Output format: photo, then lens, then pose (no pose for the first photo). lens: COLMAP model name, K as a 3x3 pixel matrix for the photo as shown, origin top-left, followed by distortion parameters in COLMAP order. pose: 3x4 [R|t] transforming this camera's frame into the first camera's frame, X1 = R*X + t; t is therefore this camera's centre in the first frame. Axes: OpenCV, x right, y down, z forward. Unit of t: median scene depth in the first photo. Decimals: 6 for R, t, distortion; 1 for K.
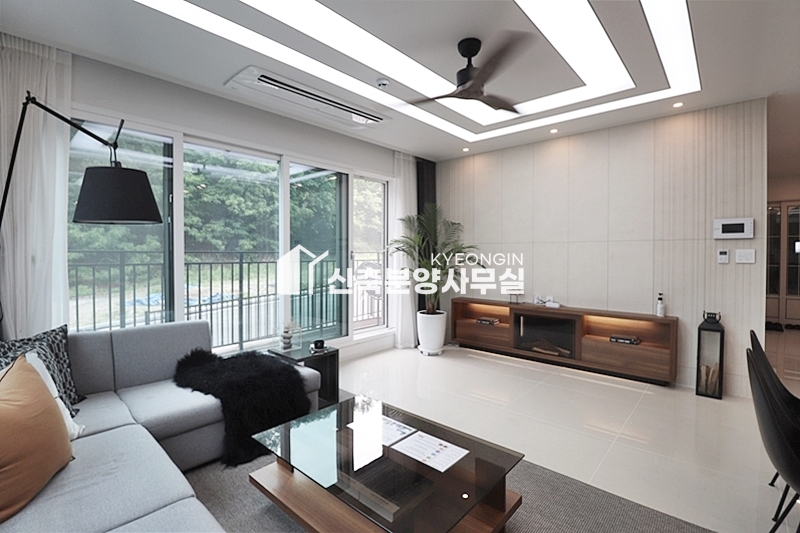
lens RADIAL K [[368.8, 0, 398.9], [0, 368.8, 259.3], [0, 0, 1]] dist [-0.001823, -0.013040]
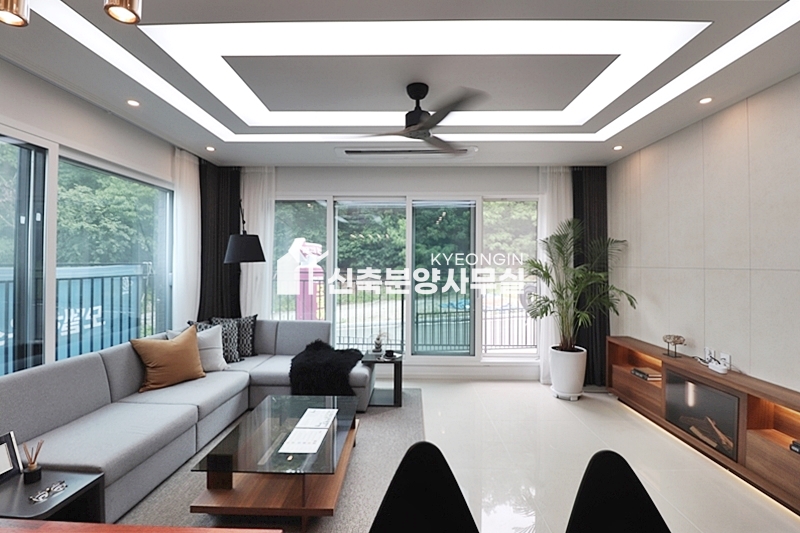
lens RADIAL K [[368.8, 0, 398.9], [0, 368.8, 259.3], [0, 0, 1]] dist [-0.001823, -0.013040]
pose [[0.650689, -0.004956, -0.759328, 0.608628], [-0.017018, 0.999632, -0.021107, -0.046489], [0.759154, 0.026656, 0.650365, 0.184124]]
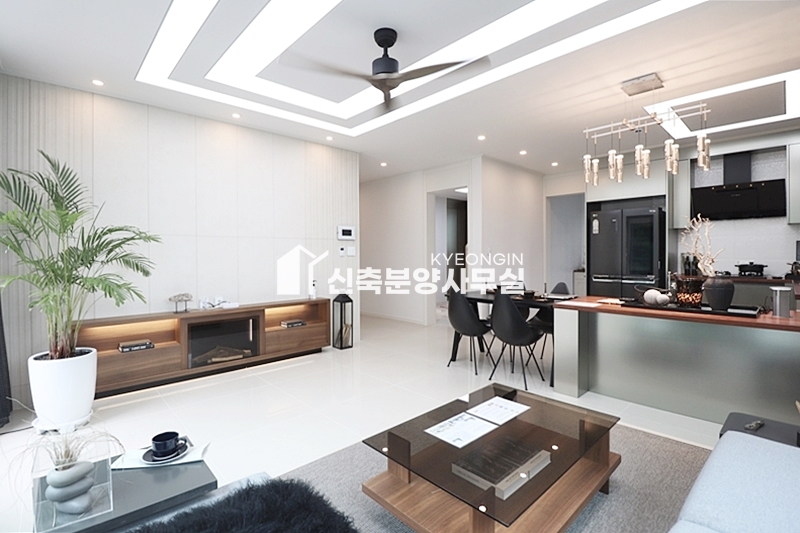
lens RADIAL K [[377.3, 0, 400.0], [0, 377.3, 259.3], [0, 0, 1]] dist [-0.000289, -0.013963]
pose [[0.079130, -0.016504, 0.996728, -0.537955], [0.019050, 0.999705, 0.015041, 0.004928], [-0.996682, 0.017797, 0.079421, 0.571139]]
